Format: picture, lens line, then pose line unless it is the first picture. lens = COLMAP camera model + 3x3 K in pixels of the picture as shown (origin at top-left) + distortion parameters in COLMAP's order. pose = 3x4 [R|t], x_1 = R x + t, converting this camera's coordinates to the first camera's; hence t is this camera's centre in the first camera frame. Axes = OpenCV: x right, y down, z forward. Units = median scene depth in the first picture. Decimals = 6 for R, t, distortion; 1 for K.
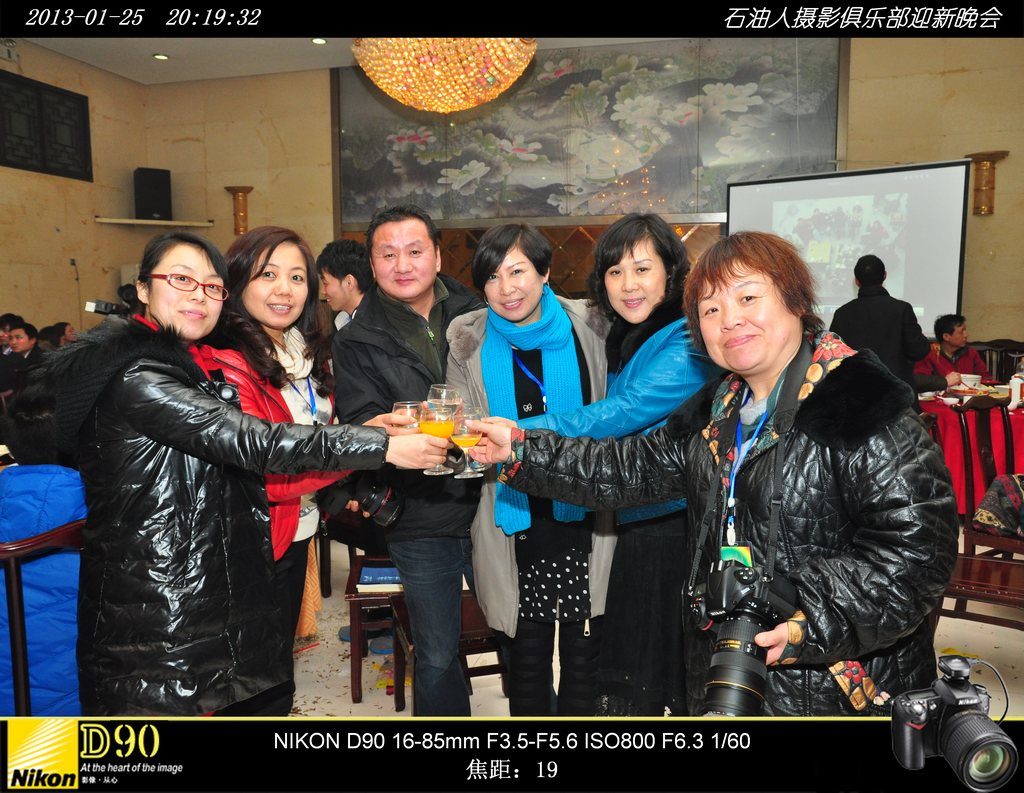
lens RADIAL K [[899.3, 0, 509.0], [0, 899.3, 397.2], [0, 0, 1]] dist [0.012483, 0.010250]
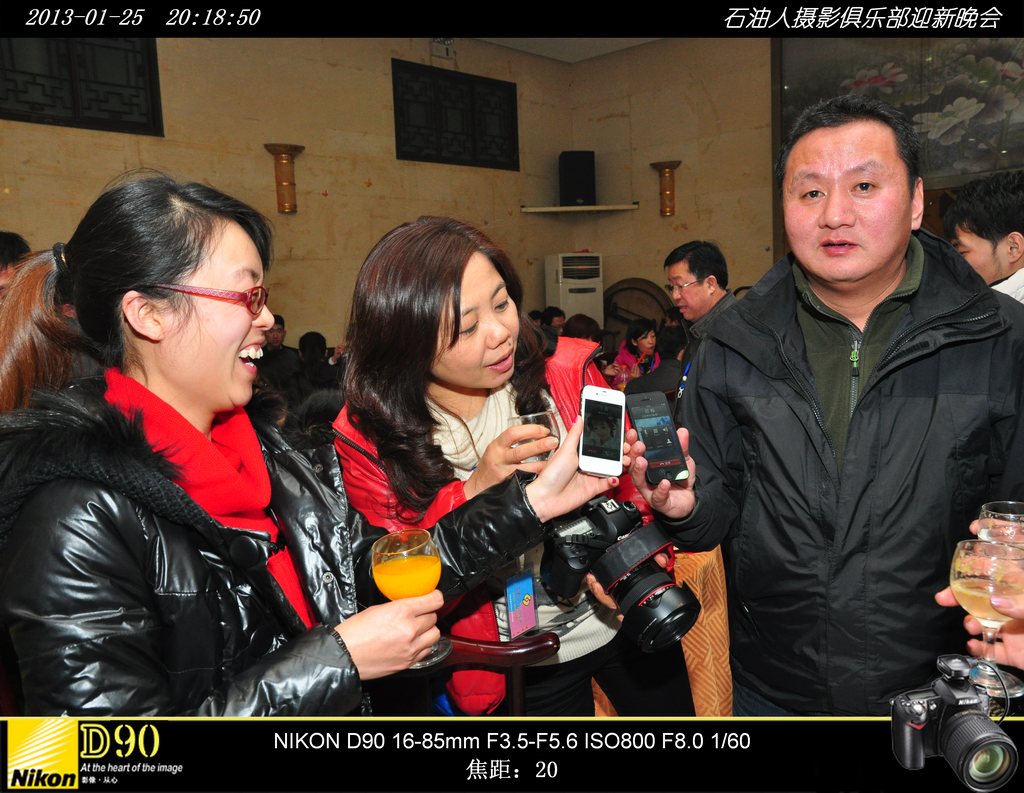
lens RADIAL K [[836.7, 0, 508.9], [0, 836.7, 389.6], [0, 0, 1]] dist [-0.050567, 0.024416]
pose [[0.869215, 0.034457, -0.493233, -0.019809], [-0.027172, 0.999390, 0.021931, -0.022418], [0.493688, -0.005661, 0.869621, 0.209678]]
